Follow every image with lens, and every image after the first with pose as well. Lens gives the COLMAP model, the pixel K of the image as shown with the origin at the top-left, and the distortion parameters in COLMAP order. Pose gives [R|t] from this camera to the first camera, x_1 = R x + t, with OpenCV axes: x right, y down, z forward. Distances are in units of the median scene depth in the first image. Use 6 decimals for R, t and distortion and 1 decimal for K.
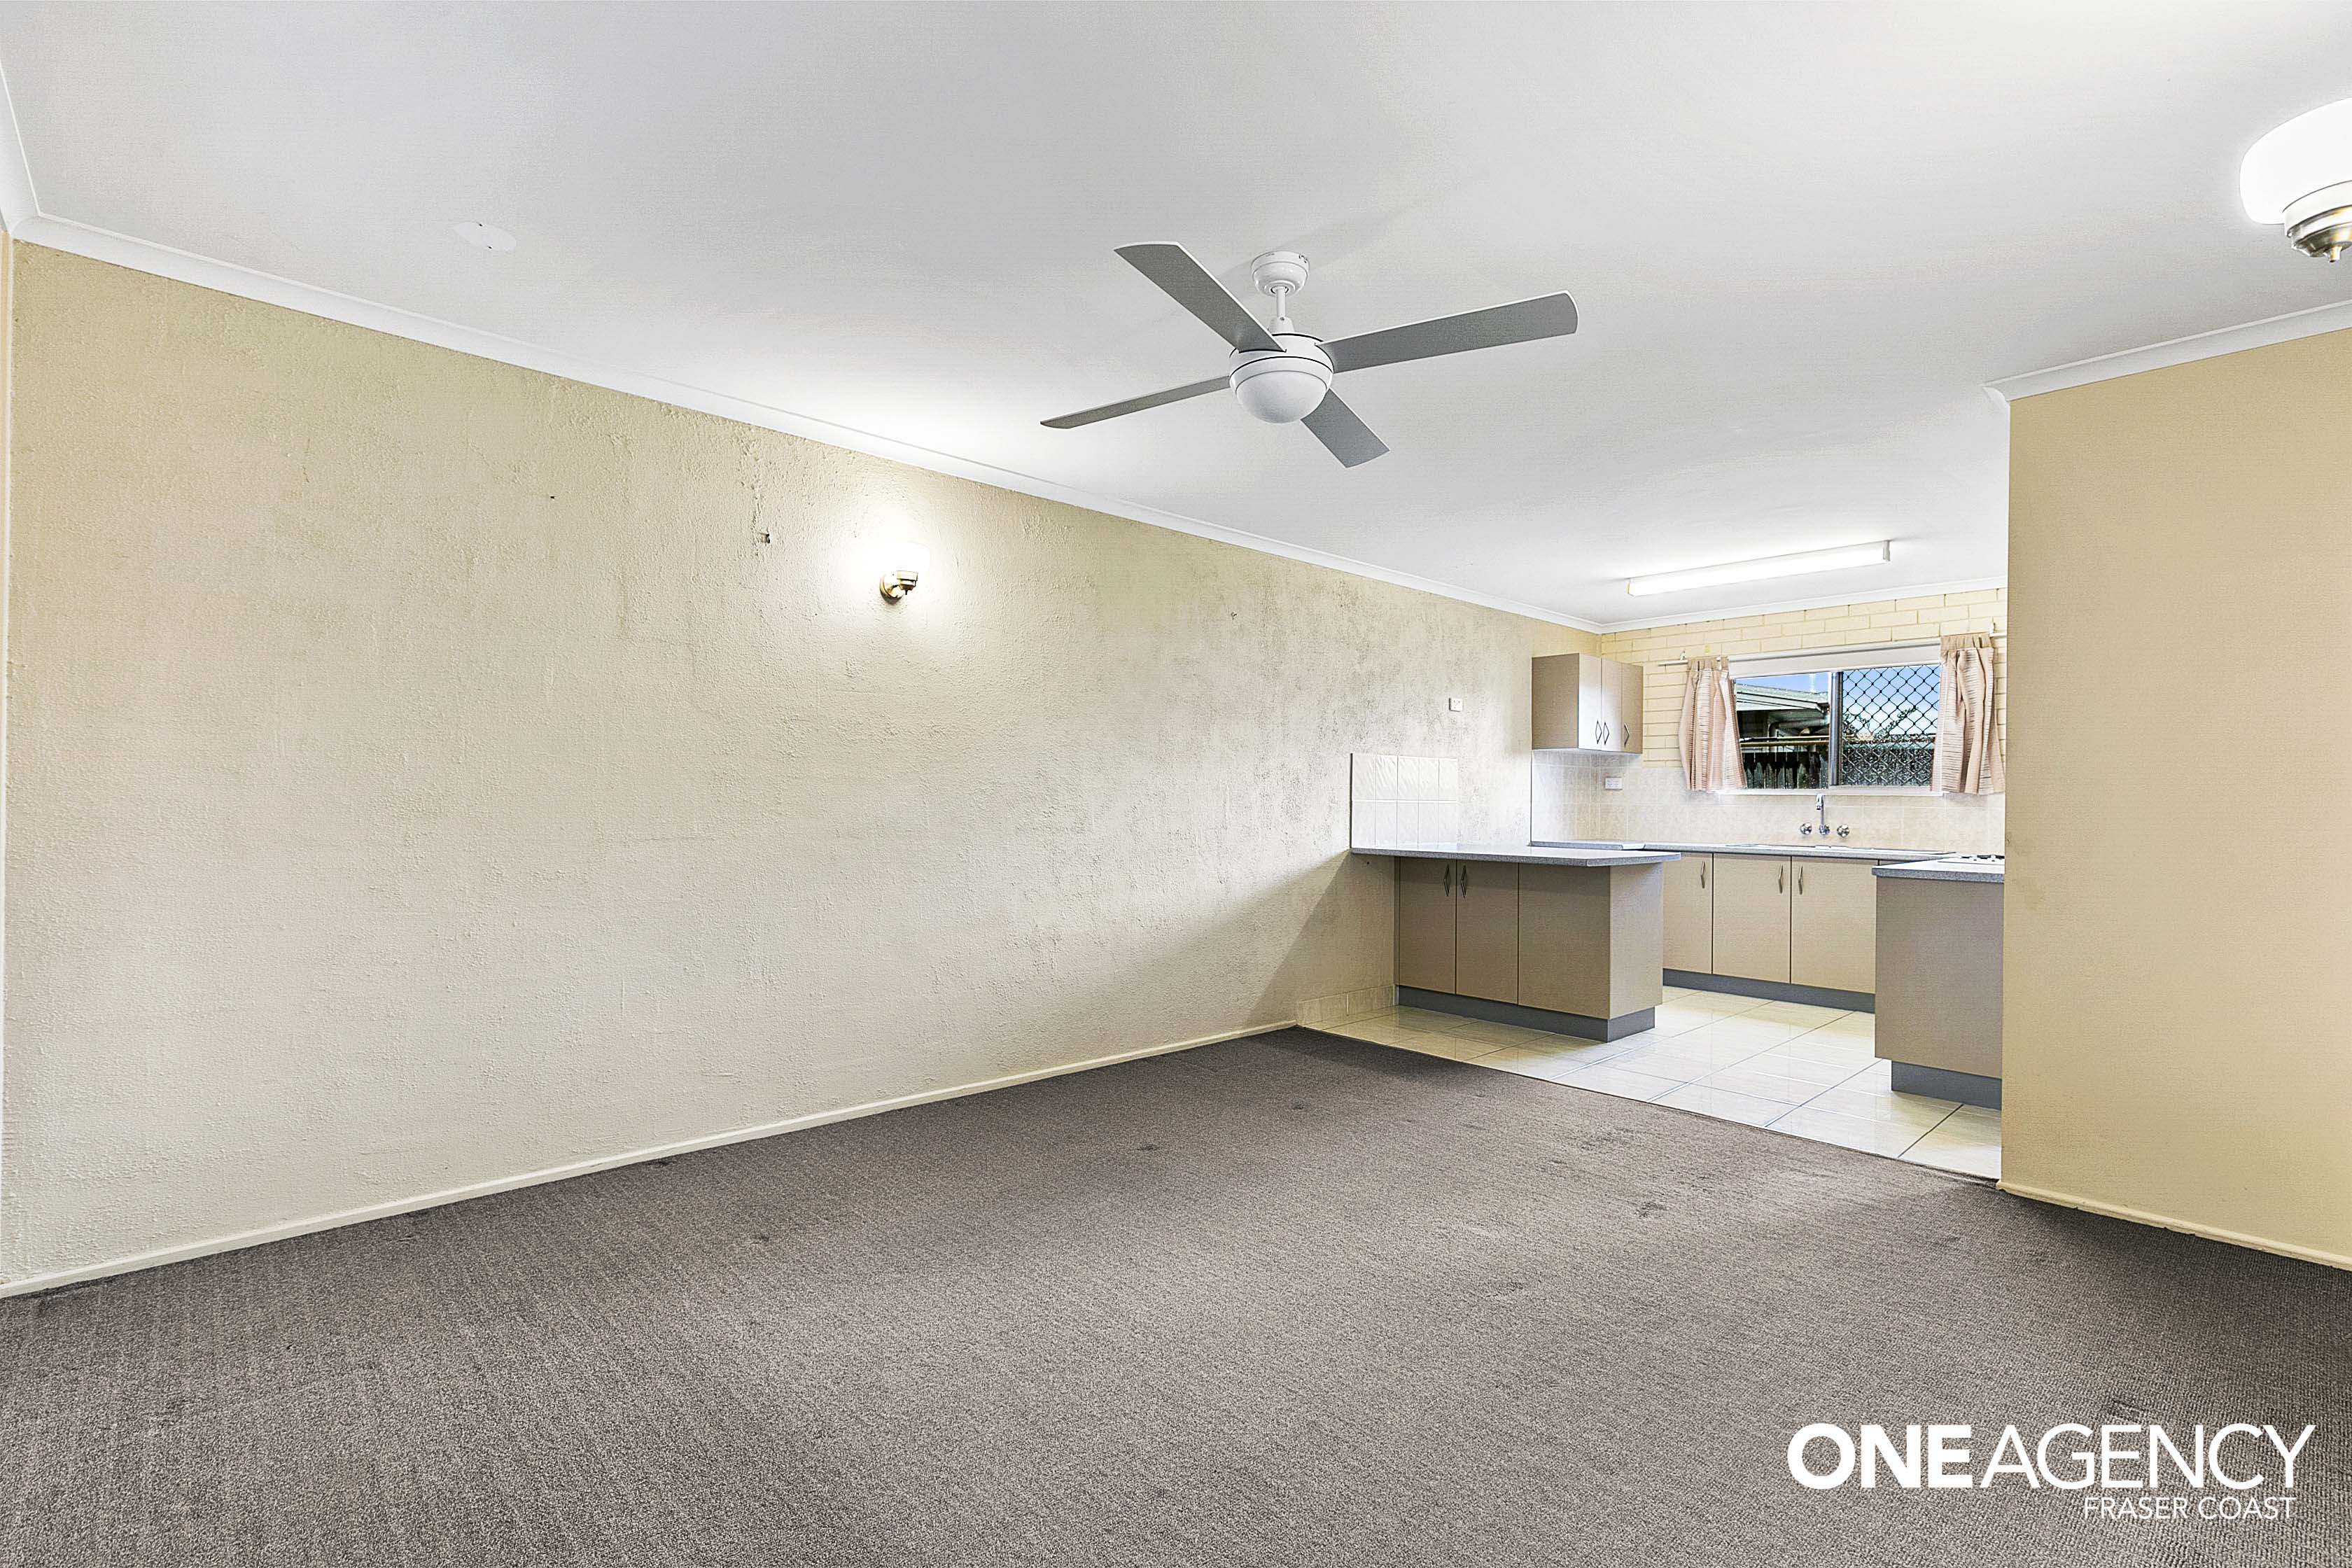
lens RADIAL K [[1059.0, 0, 1181.9], [0, 1059.0, 788.4], [0, 0, 1]] dist [0.008321, -0.001593]
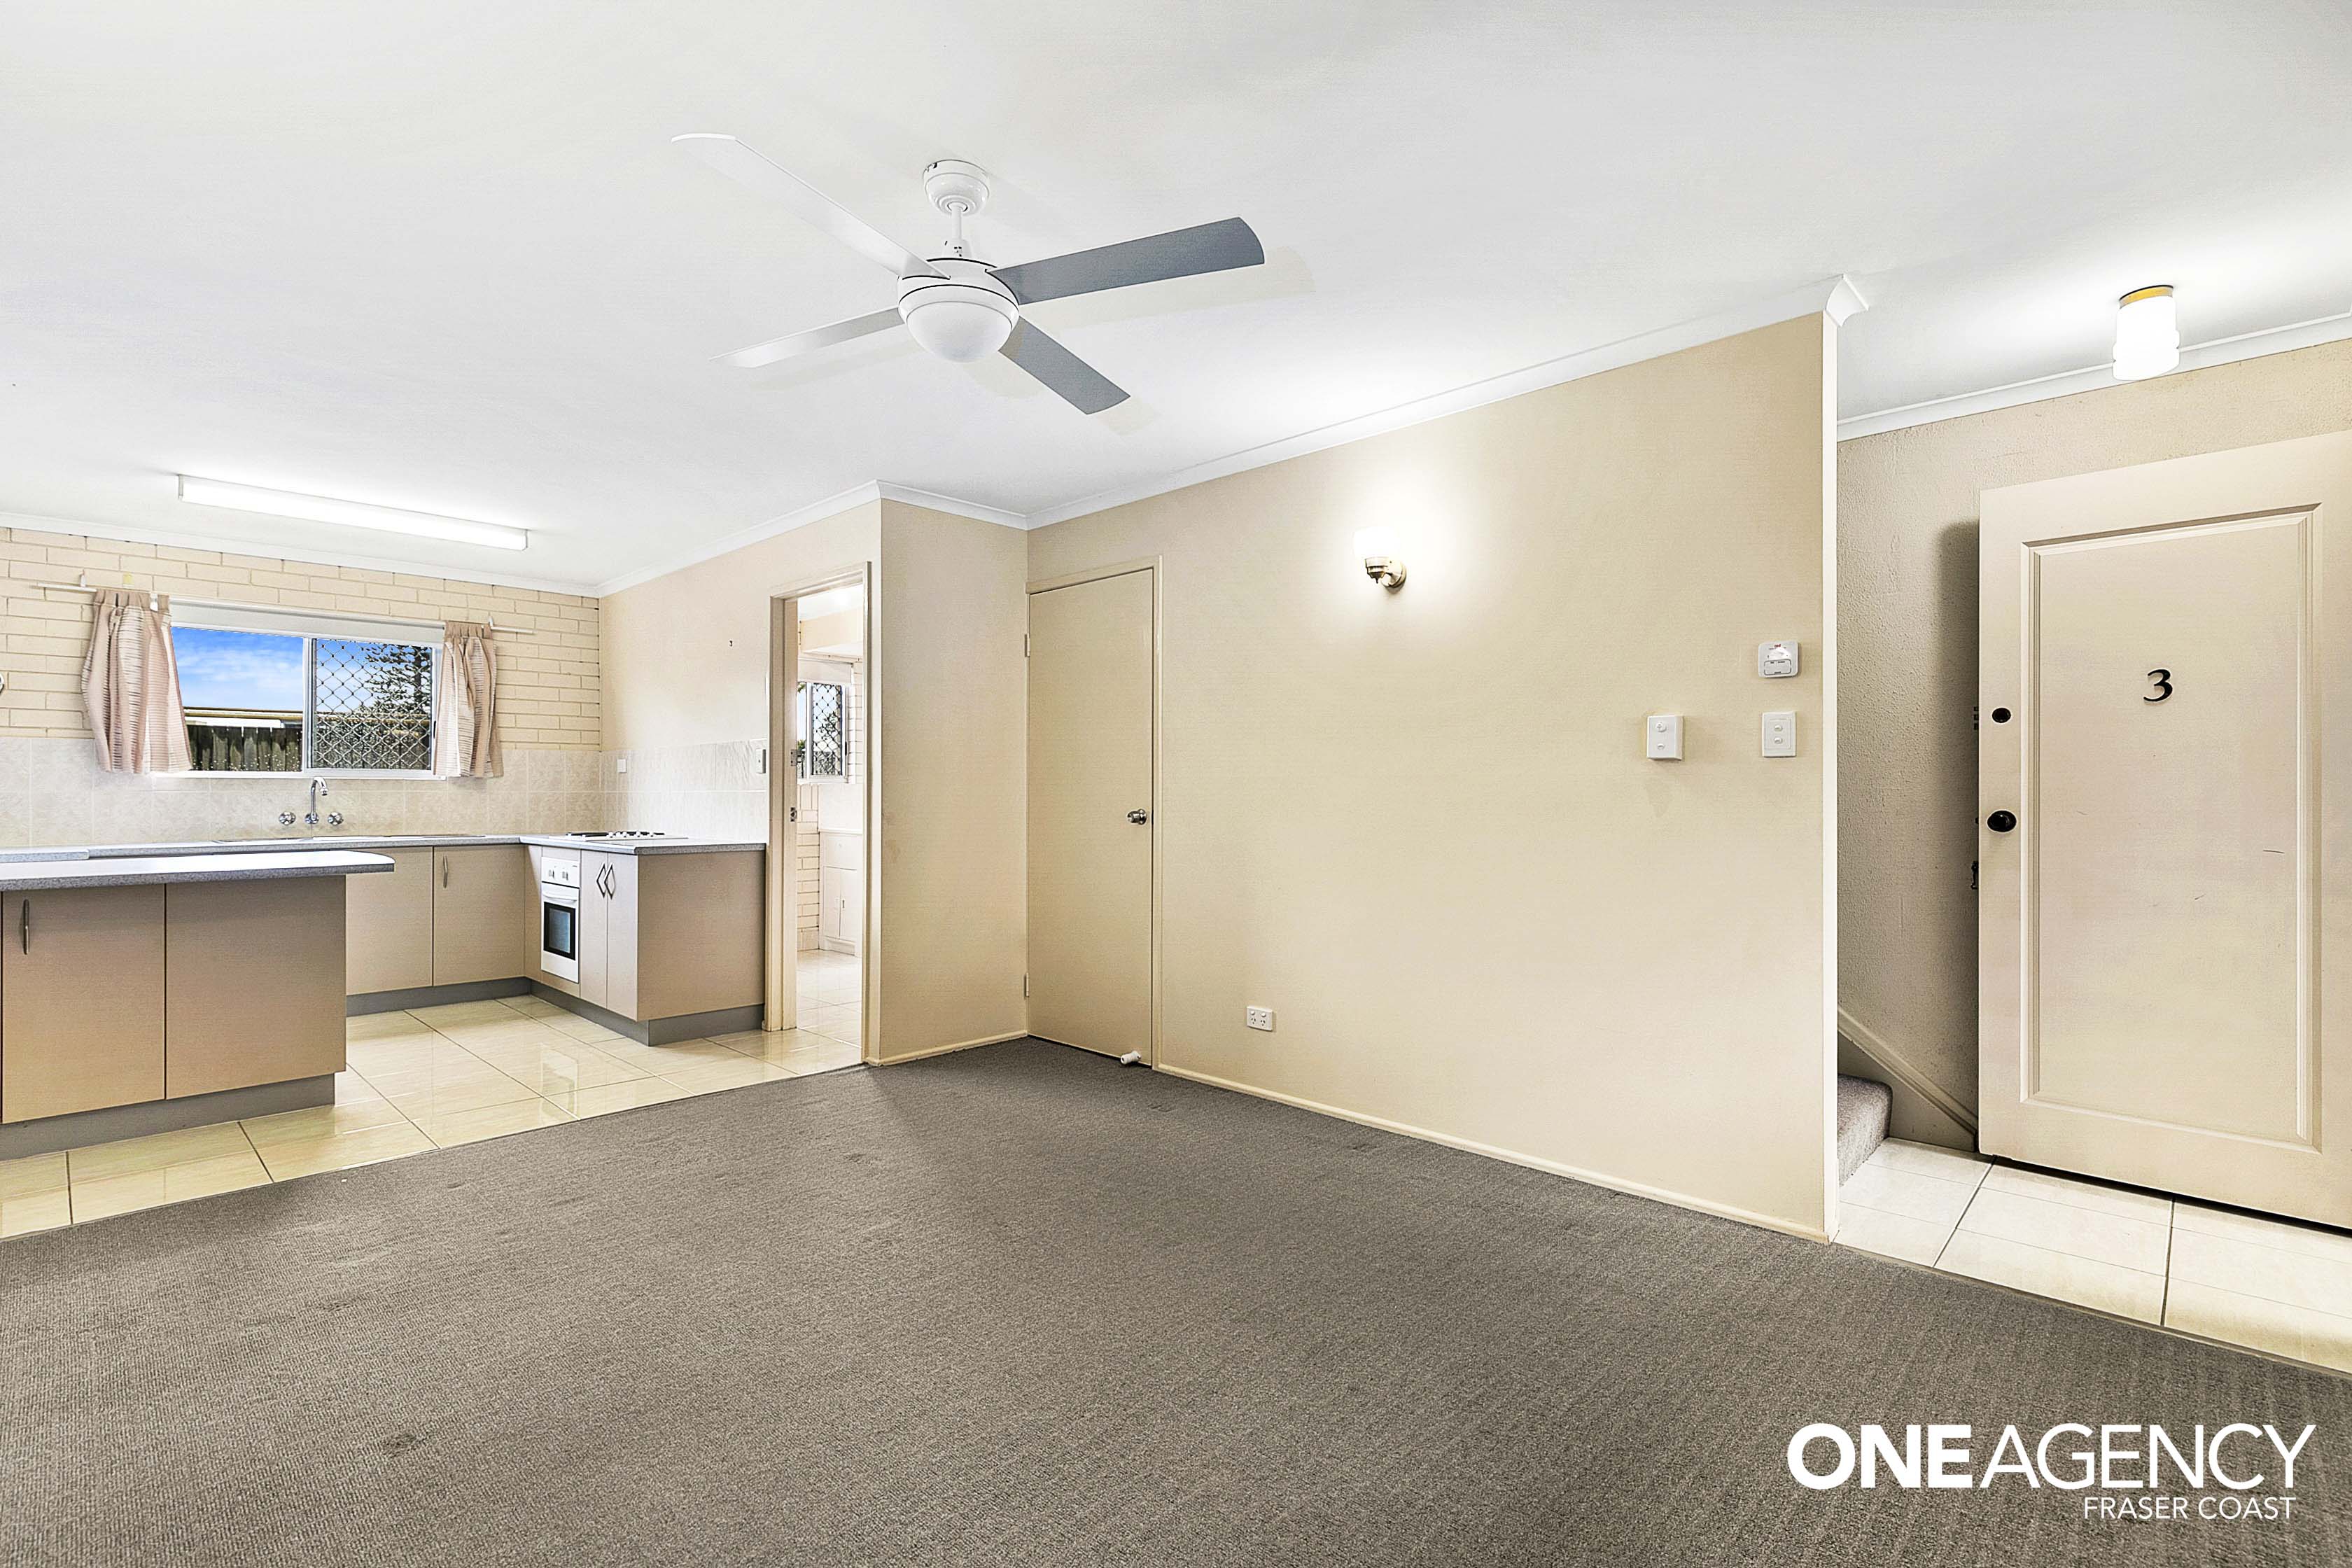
lens RADIAL K [[1059.0, 0, 1179.3], [0, 1059.0, 788.0], [0, 0, 1]] dist [0.008321, -0.001593]
pose [[-0.057545, -0.009004, 0.998302, -0.325704], [-0.009677, 0.999917, 0.008460, -0.000101], [-0.998296, -0.009174, -0.057627, 0.358376]]
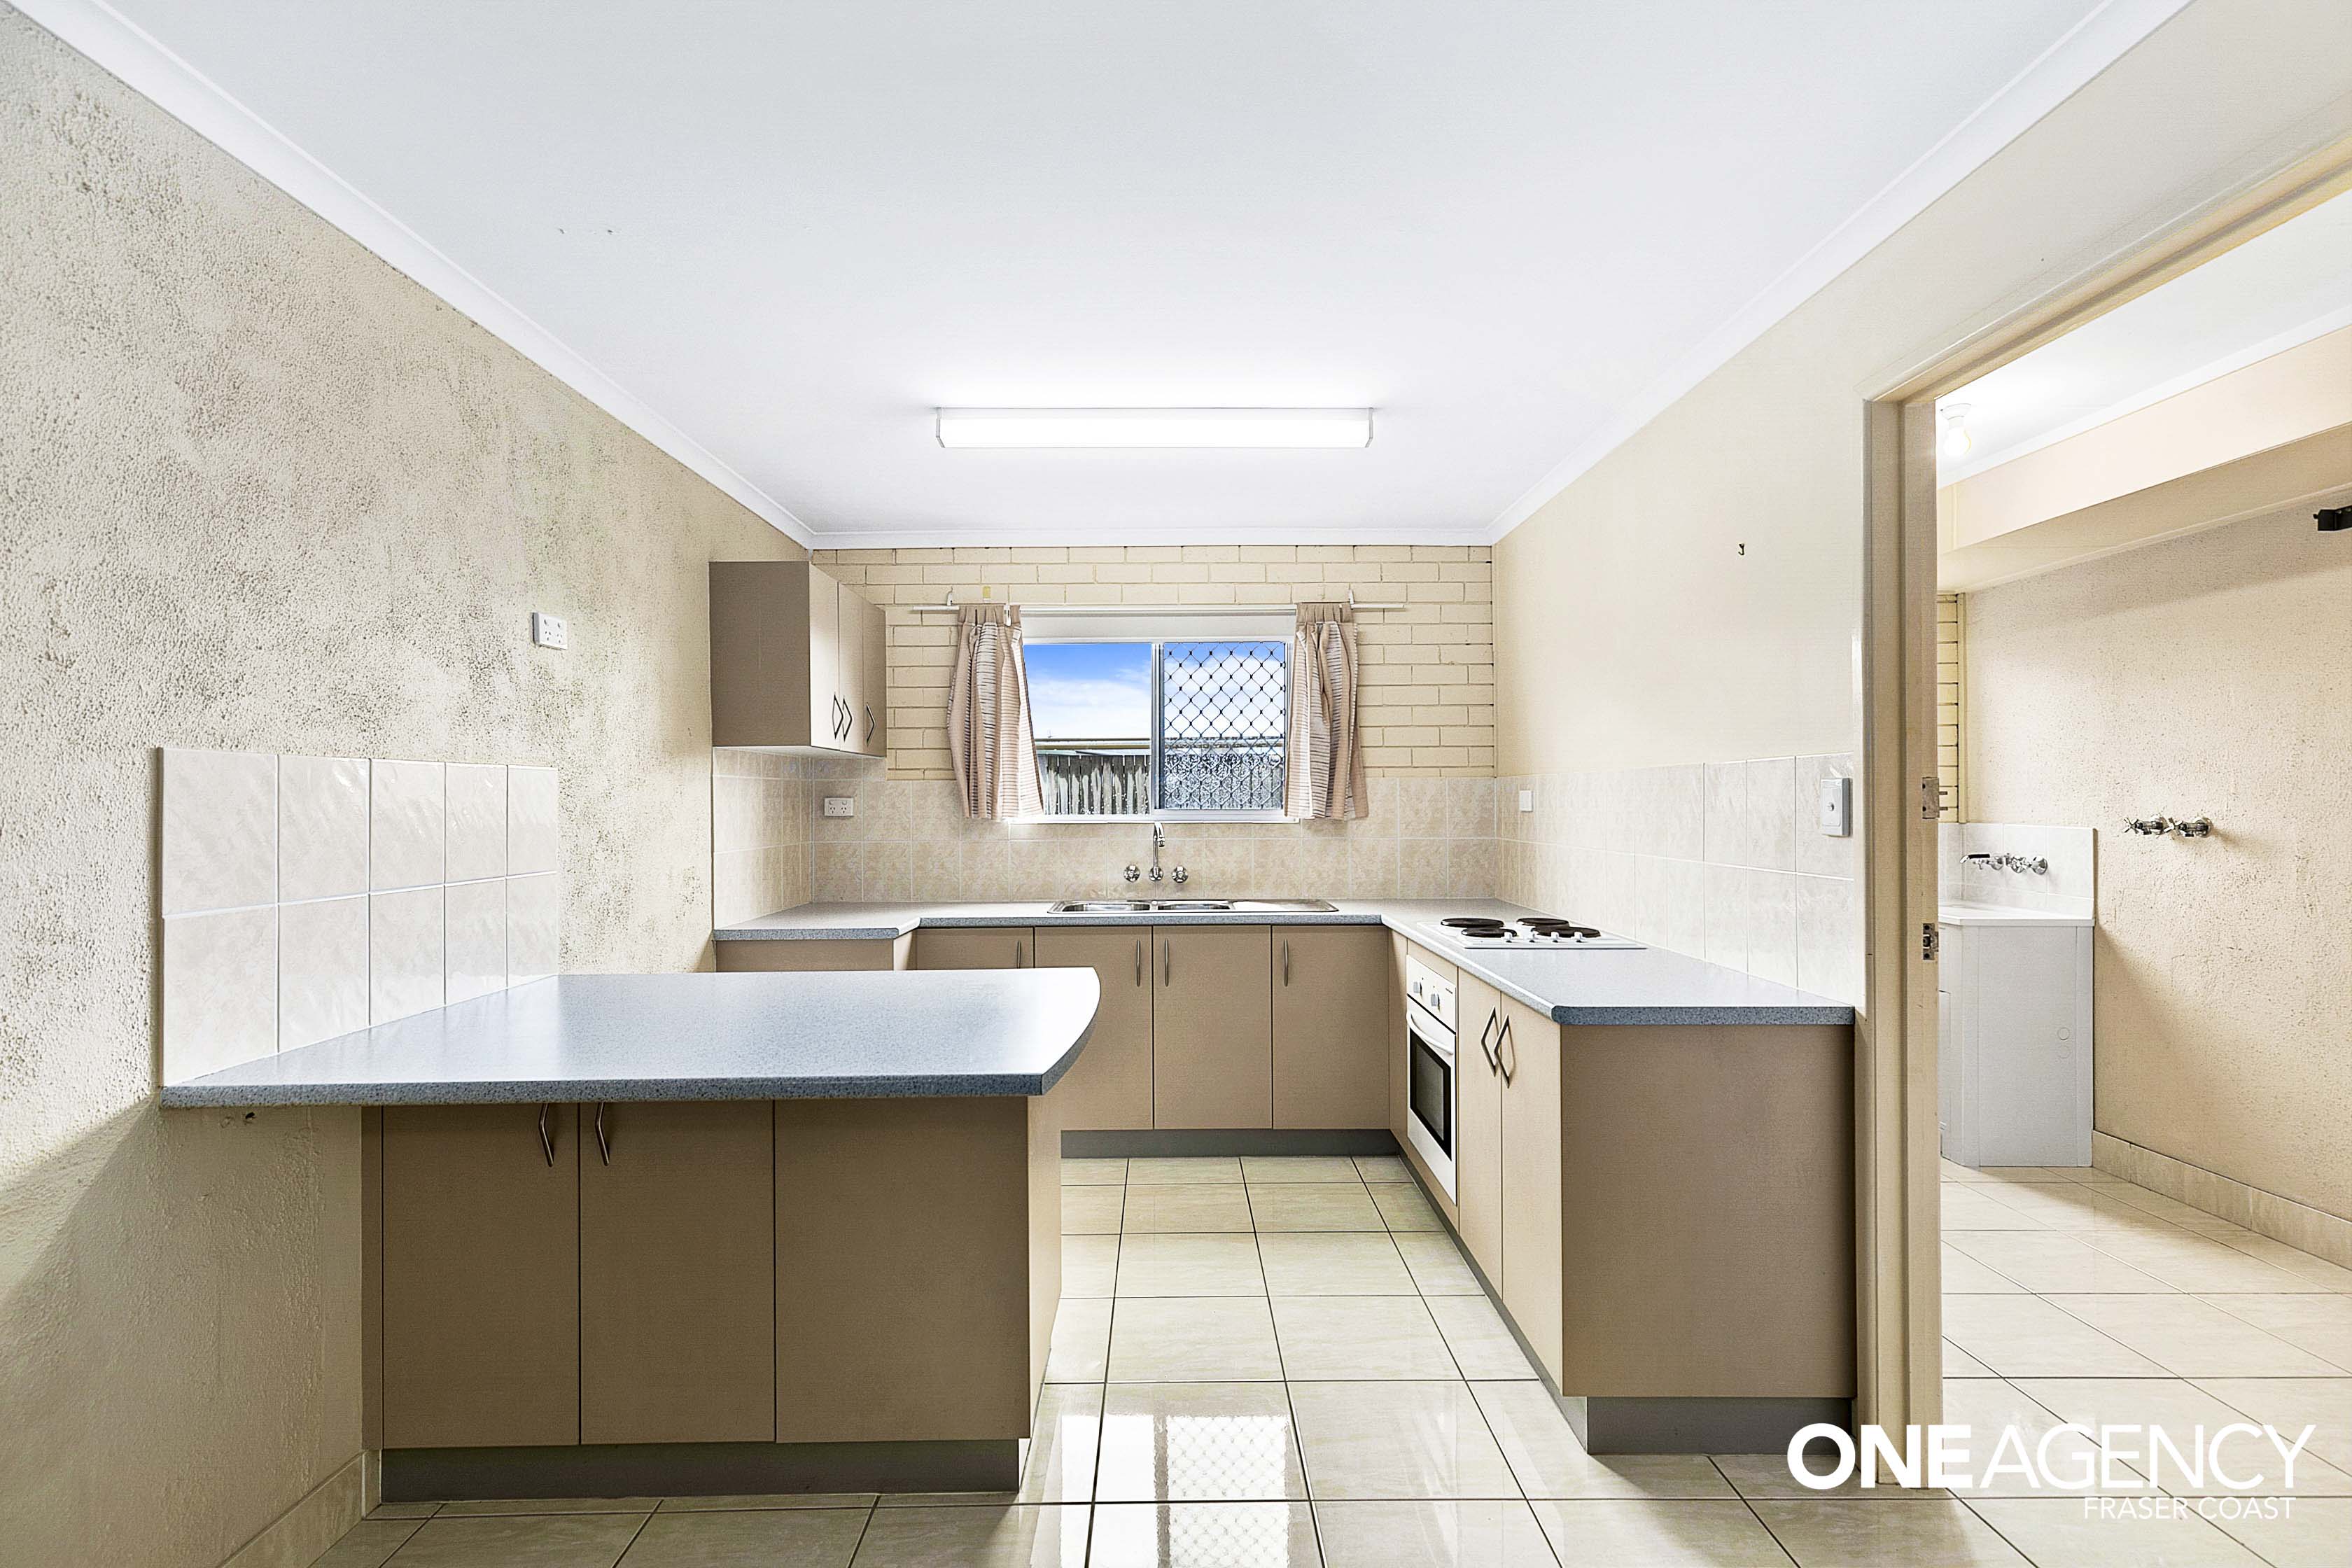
lens RADIAL K [[1059.0, 0, 1177.3], [0, 1059.0, 795.4], [0, 0, 1]] dist [0.008321, -0.001593]
pose [[0.676880, -0.013267, 0.735974, 0.124127], [0.006640, 0.999907, 0.011917, -0.020394], [-0.736064, -0.003179, 0.676905, 0.562552]]
